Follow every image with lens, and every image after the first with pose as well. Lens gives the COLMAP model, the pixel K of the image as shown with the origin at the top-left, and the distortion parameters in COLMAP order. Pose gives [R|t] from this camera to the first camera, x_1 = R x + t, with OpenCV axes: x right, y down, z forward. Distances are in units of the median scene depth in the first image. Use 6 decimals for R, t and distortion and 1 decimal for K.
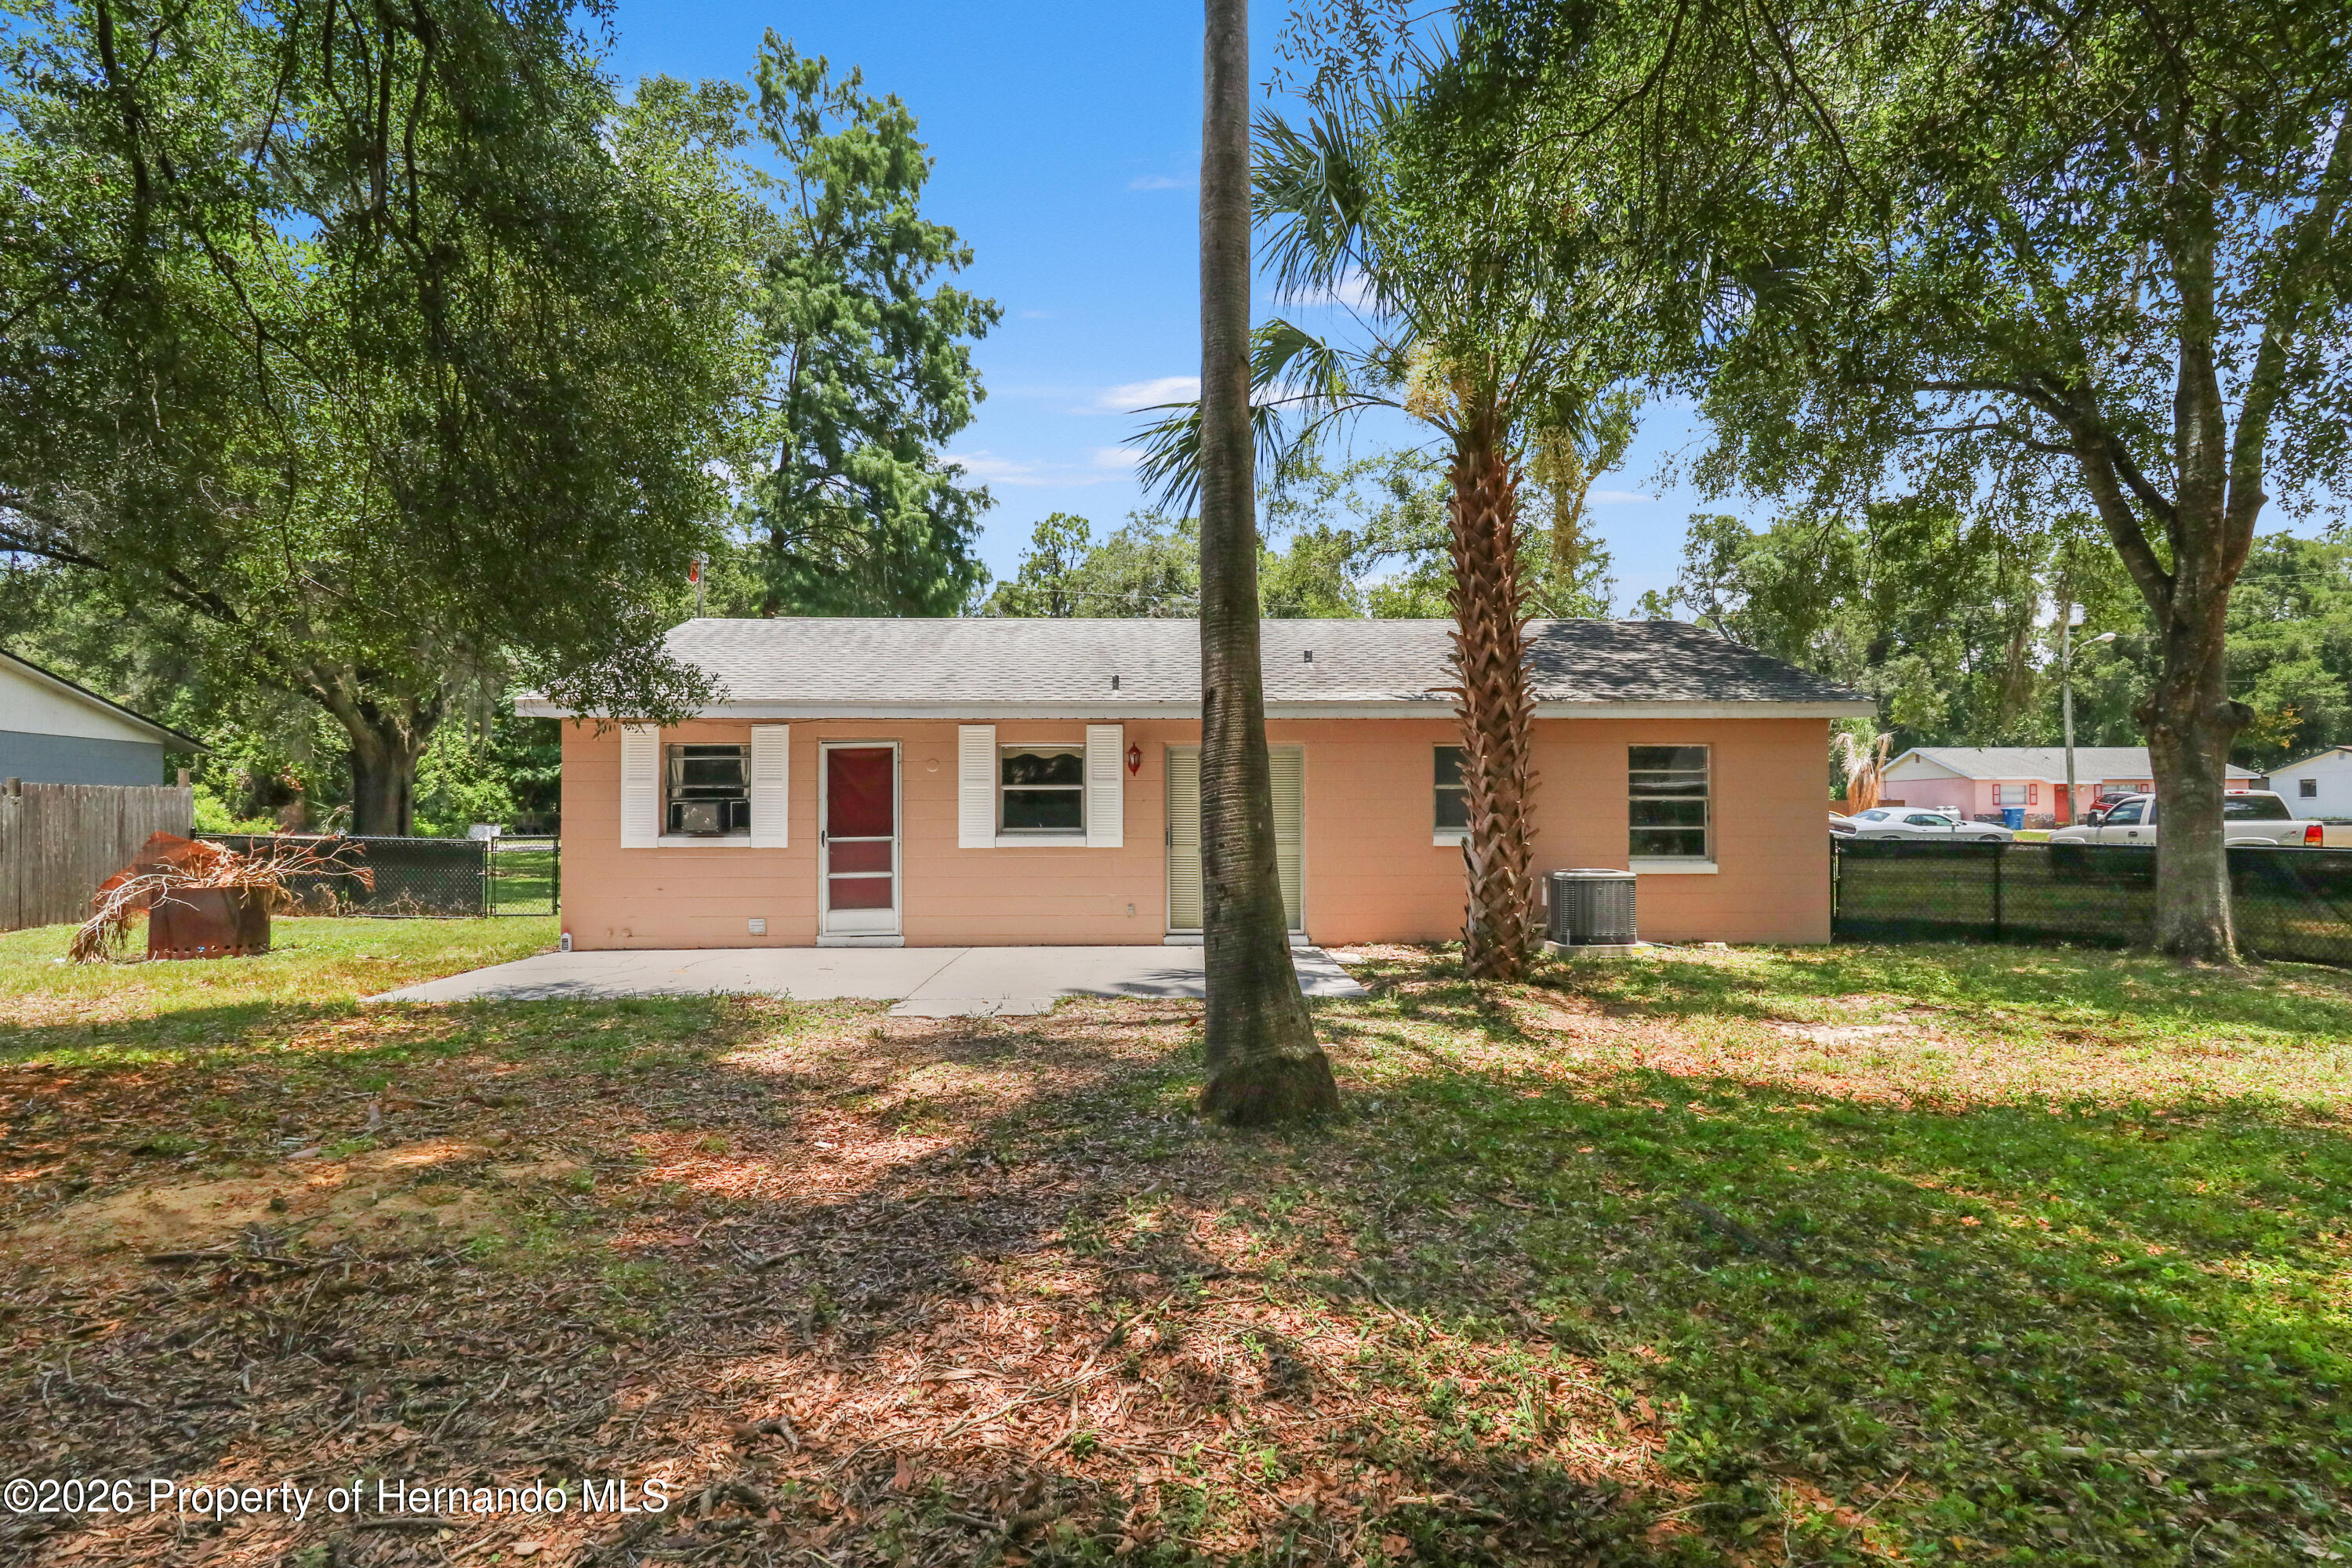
lens RADIAL K [[1126.8, 0, 1180.3], [0, 1126.8, 802.7], [0, 0, 1]] dist [0.001039, -0.002061]
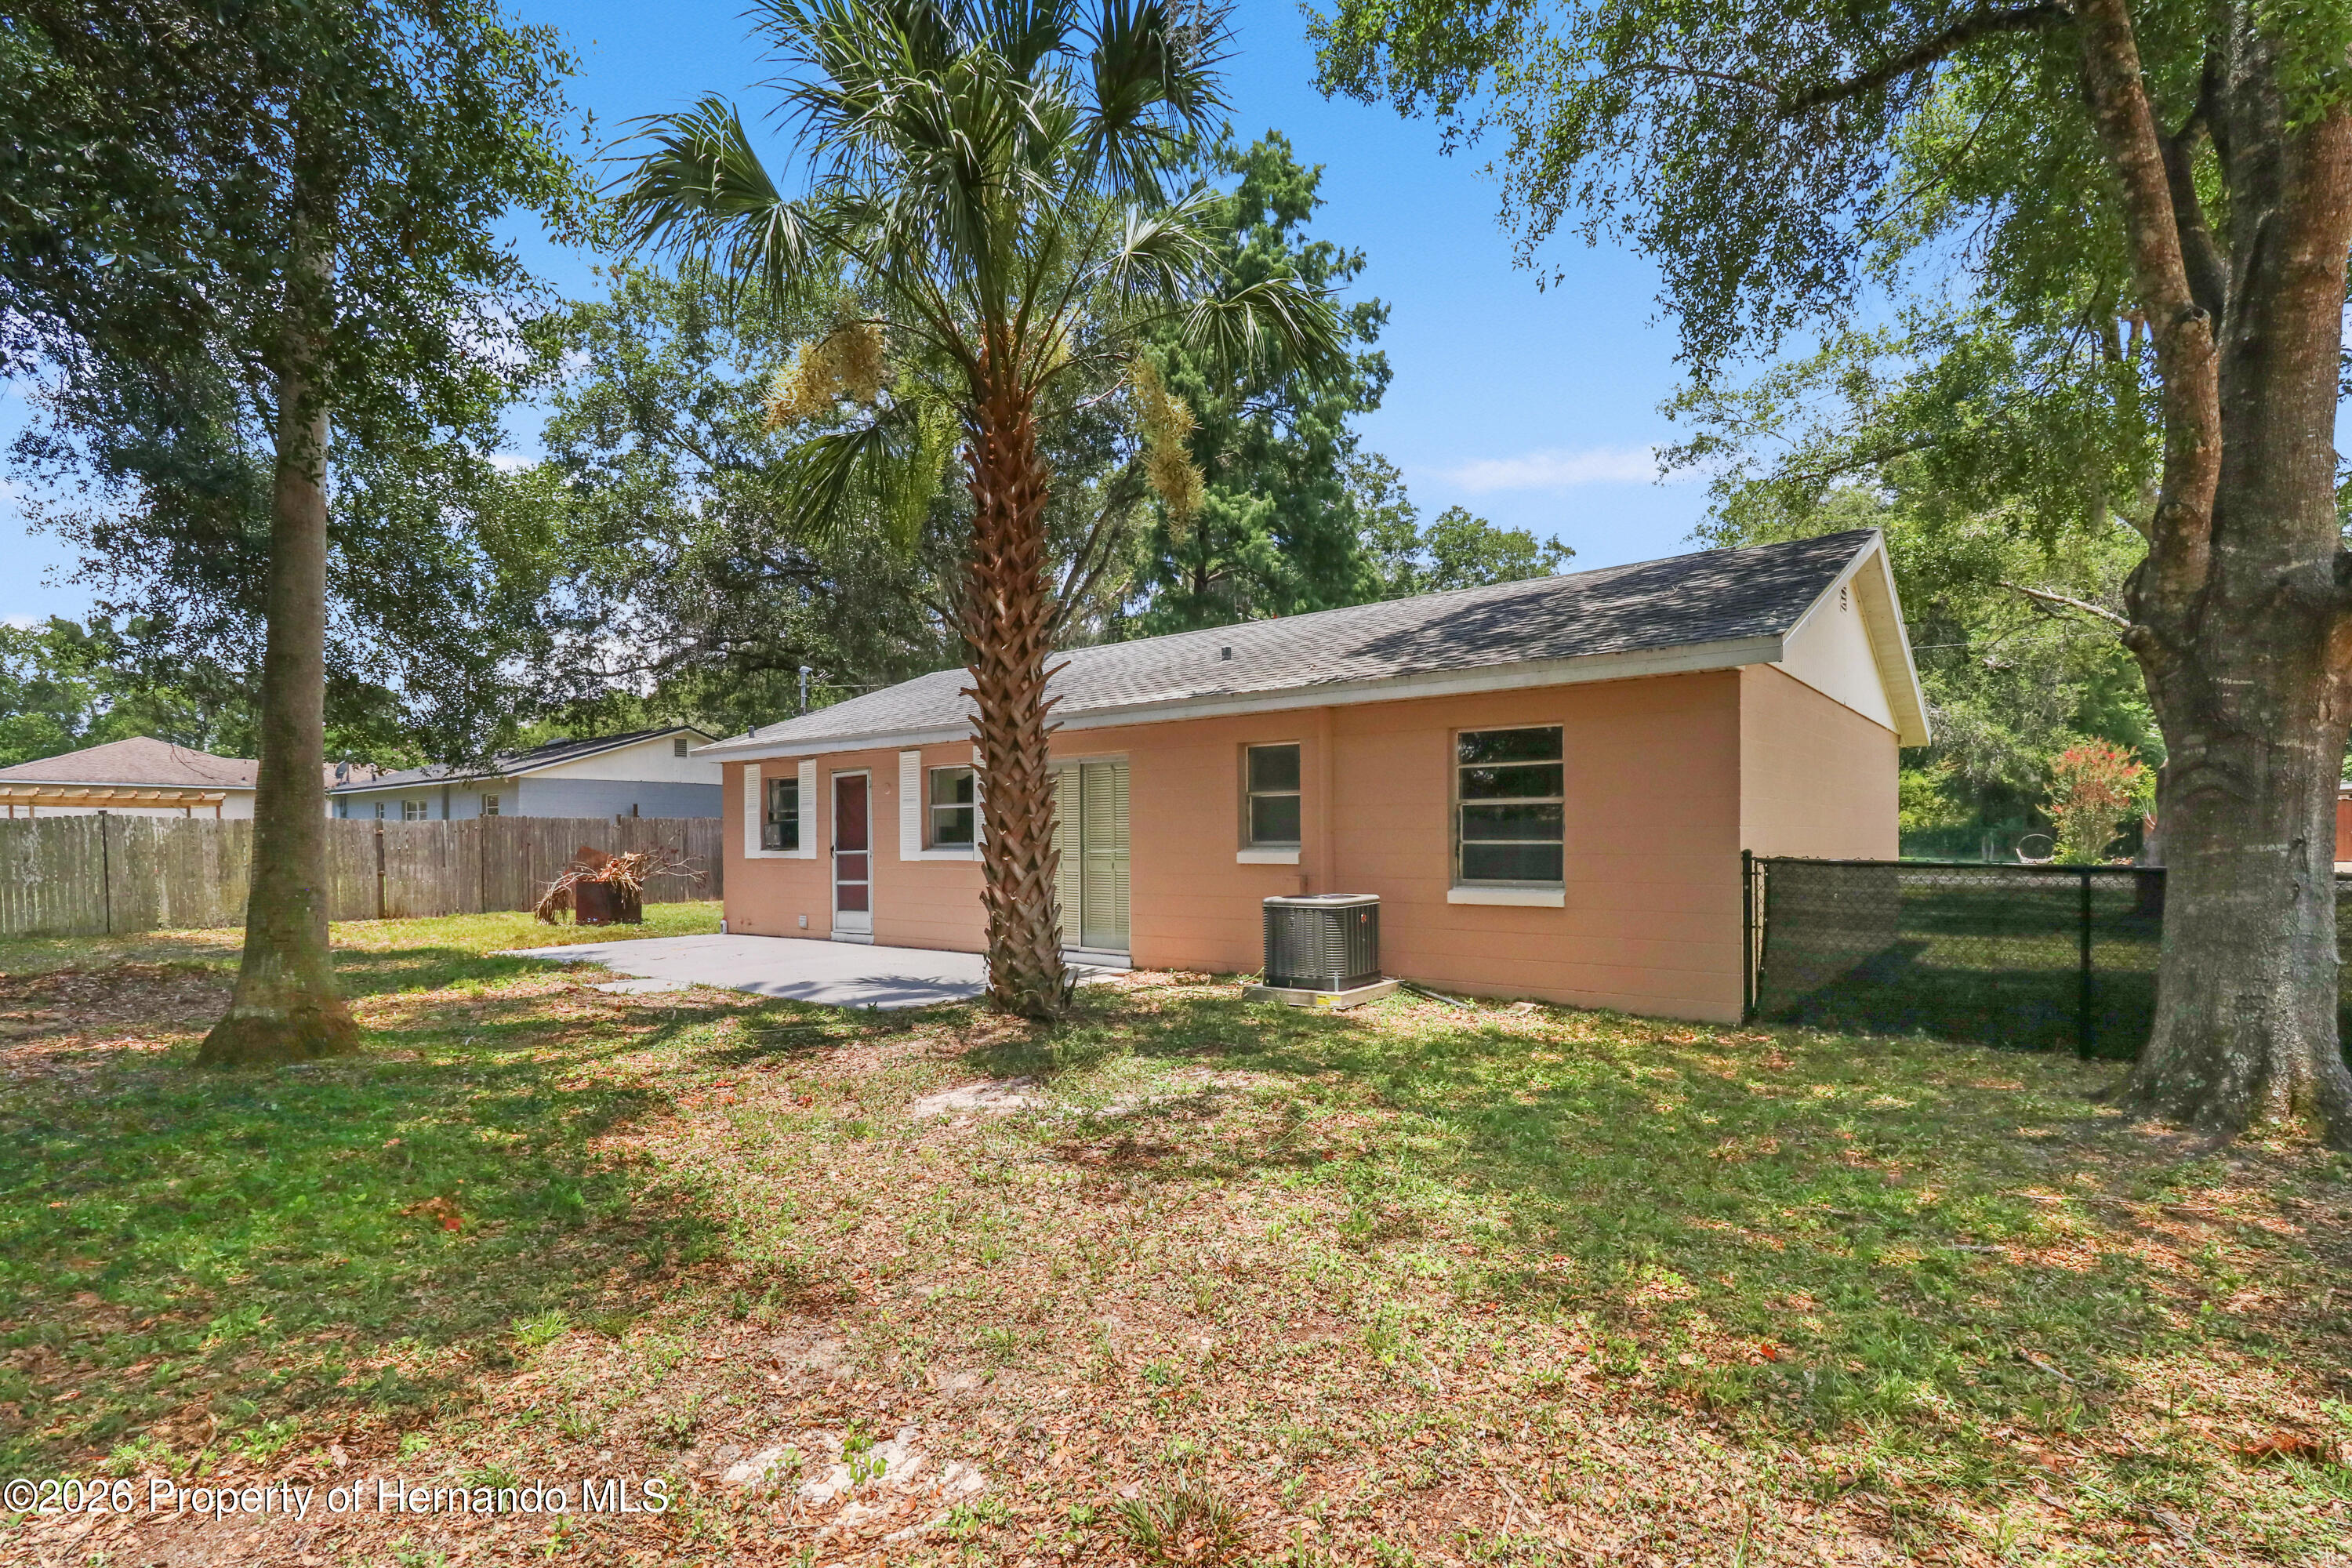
lens RADIAL K [[1126.8, 0, 1198.3], [0, 1126.8, 852.7], [0, 0, 1]] dist [0.001039, -0.002061]
pose [[0.767791, 0.005198, -0.640679, 0.743451], [0.014492, 0.999570, 0.025477, 0.007445], [0.640536, -0.028846, 0.767386, 0.311989]]
